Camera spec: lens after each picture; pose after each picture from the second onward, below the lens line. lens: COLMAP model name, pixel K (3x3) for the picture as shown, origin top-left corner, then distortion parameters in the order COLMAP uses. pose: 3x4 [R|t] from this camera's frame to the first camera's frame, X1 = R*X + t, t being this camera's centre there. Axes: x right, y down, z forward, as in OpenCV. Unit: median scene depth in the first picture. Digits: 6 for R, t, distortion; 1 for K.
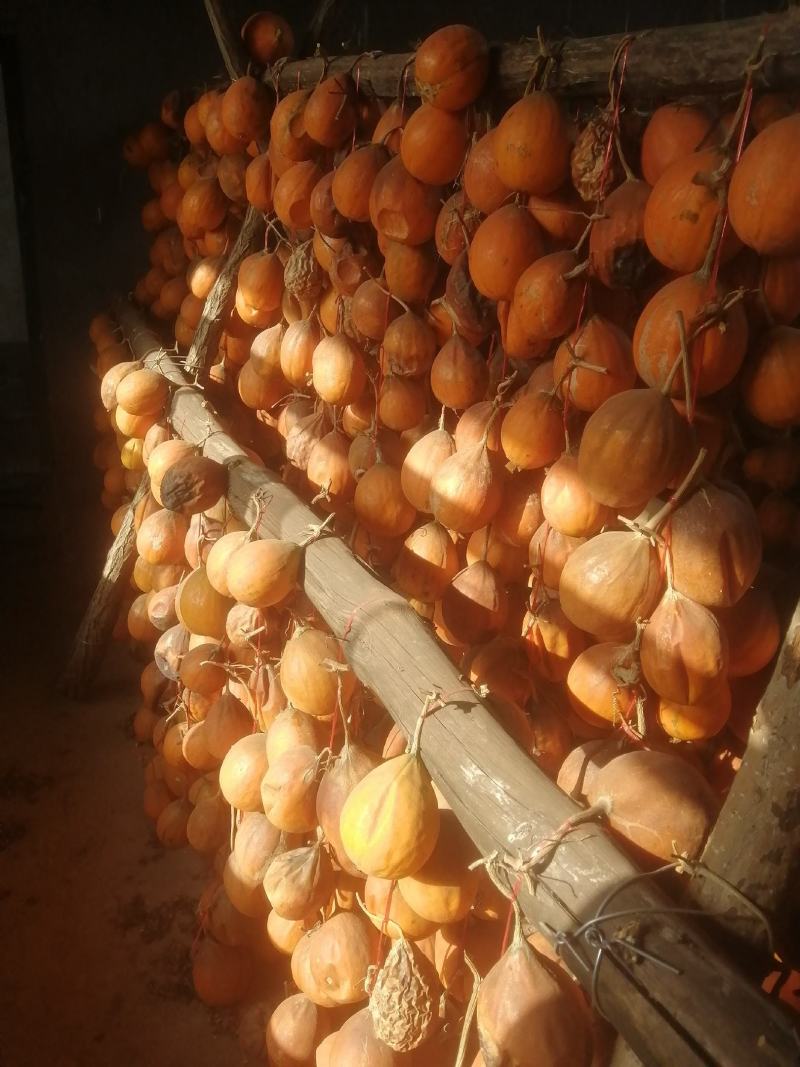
lens RADIAL K [[827.2, 0, 401.1], [0, 827.2, 558.0], [0, 0, 1]] dist [0.060254, -0.359365]
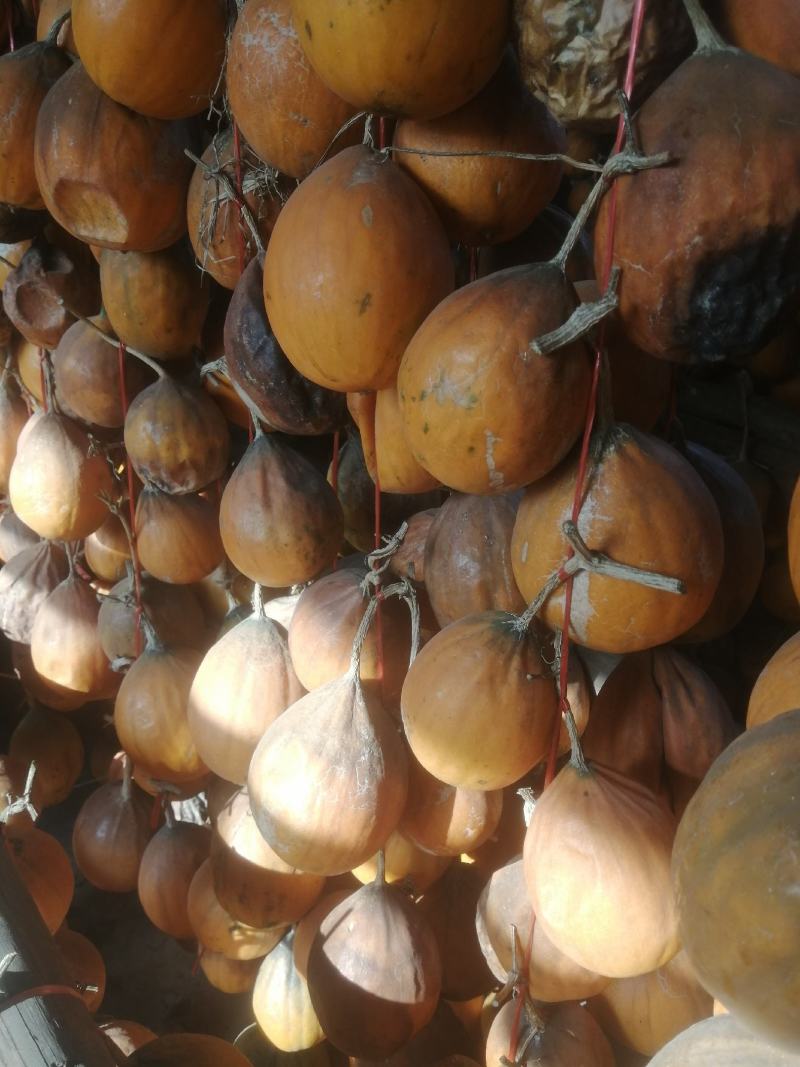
lens RADIAL K [[831.2, 0, 400.0], [0, 831.2, 533.5], [0, 0, 1]] dist [0.002673, -0.093316]
pose [[0.973827, -0.132510, 0.184666, 0.050154], [0.130559, 0.991180, 0.022741, -0.222860], [-0.186051, 0.001964, 0.982538, 0.537336]]
